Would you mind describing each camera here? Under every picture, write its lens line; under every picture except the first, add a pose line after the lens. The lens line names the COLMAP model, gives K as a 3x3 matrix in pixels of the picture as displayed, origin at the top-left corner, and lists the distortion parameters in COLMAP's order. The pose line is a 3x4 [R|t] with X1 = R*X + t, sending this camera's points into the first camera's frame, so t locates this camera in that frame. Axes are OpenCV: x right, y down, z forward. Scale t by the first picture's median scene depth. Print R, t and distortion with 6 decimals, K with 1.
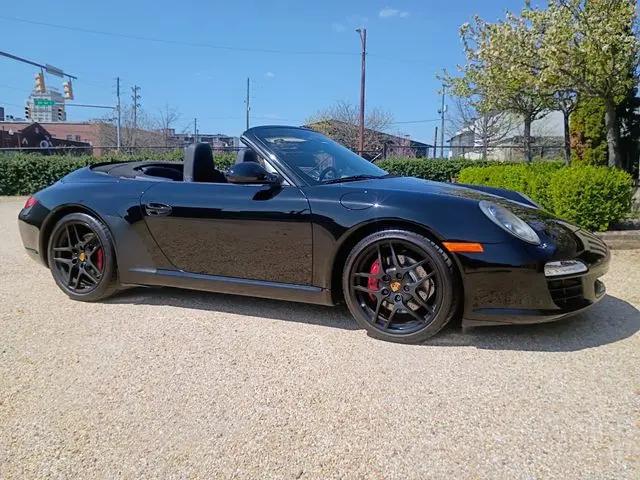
lens RADIAL K [[563.1, 0, 325.6], [0, 563.1, 238.7], [0, 0, 1]] dist [0.060569, -0.085000]
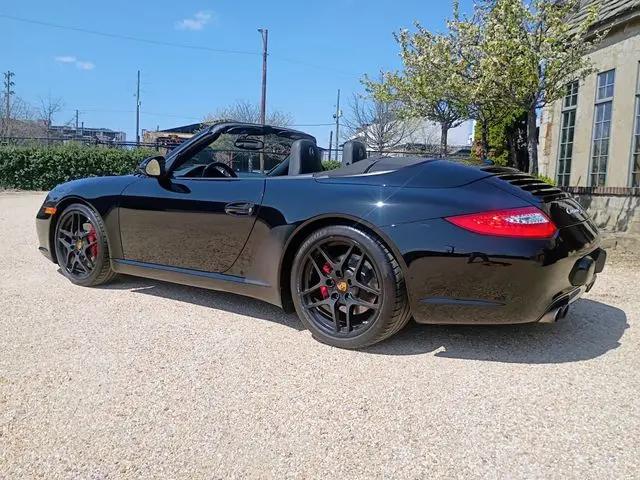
lens RADIAL K [[563.1, 0, 319.9], [0, 563.1, 236.6], [0, 0, 1]] dist [0.060569, -0.085000]
pose [[0.983411, 0.009828, 0.181126, -0.048627], [-0.008694, 0.999937, -0.007056, 0.001647], [-0.181184, 0.005365, 0.983435, 0.011733]]
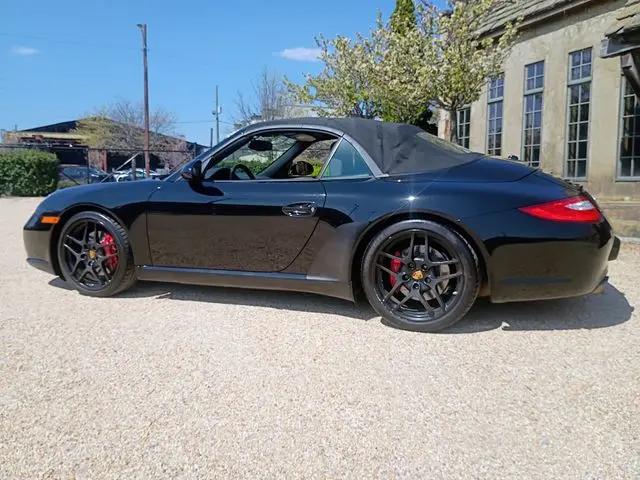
lens RADIAL K [[563.1, 0, 322.6], [0, 563.1, 225.5], [0, 0, 1]] dist [0.060569, -0.085000]
pose [[0.921120, -0.037249, 0.387492, -0.125278], [0.046901, 0.998780, -0.015479, 0.000276], [-0.386443, 0.032432, 0.921743, 0.018647]]
